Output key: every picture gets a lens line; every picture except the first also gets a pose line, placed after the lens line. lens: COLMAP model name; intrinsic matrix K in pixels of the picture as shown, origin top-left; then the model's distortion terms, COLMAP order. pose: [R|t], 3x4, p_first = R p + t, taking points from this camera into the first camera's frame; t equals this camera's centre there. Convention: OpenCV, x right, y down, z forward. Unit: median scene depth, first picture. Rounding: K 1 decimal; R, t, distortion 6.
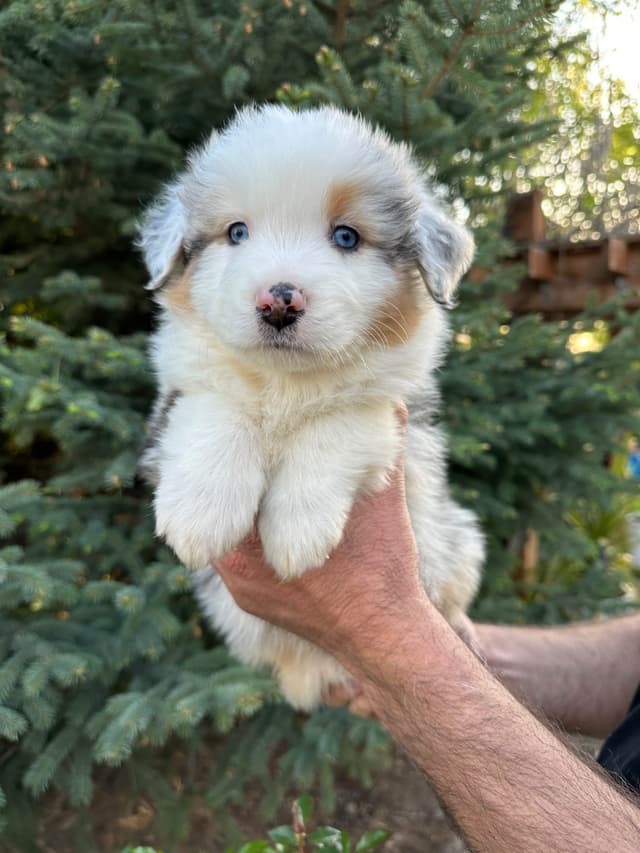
lens RADIAL K [[631.1, 0, 320.0], [0, 631.1, 426.5], [0, 0, 1]] dist [-0.005658, -0.004675]
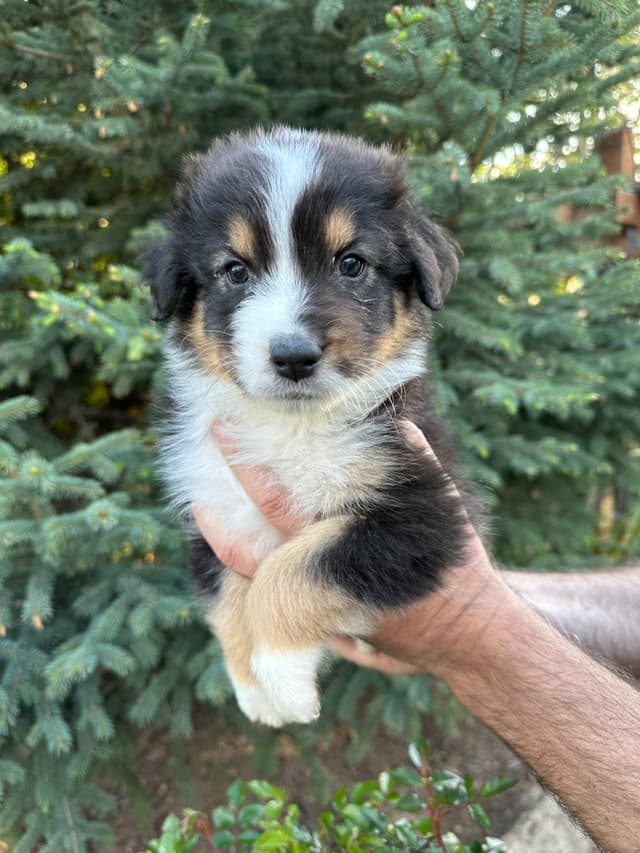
lens RADIAL K [[631.1, 0, 320.0], [0, 631.1, 426.5], [0, 0, 1]] dist [-0.005658, -0.004675]
pose [[0.995796, 0.006434, -0.091373, -0.053649], [-0.000106, 0.997610, 0.069092, 0.009914], [0.091599, -0.068792, 0.993417, 0.013239]]
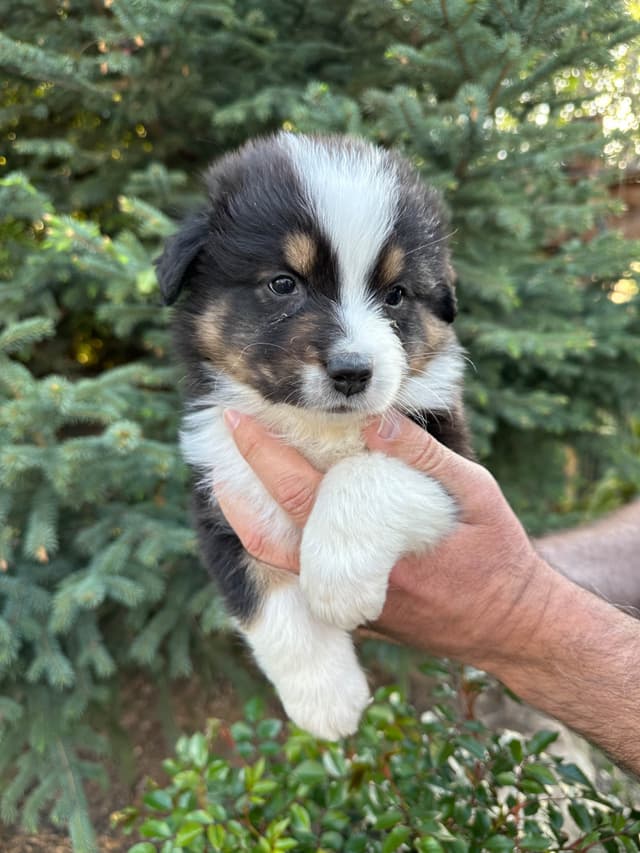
lens RADIAL K [[632.9, 0, 321.7], [0, 632.9, 431.0], [0, 0, 1]] dist [-0.001256, -0.004457]
pose [[0.999416, 0.028994, -0.018072, -0.125002], [-0.027293, 0.995736, 0.088113, 0.082720], [0.020550, -0.087569, 0.995947, -0.014736]]
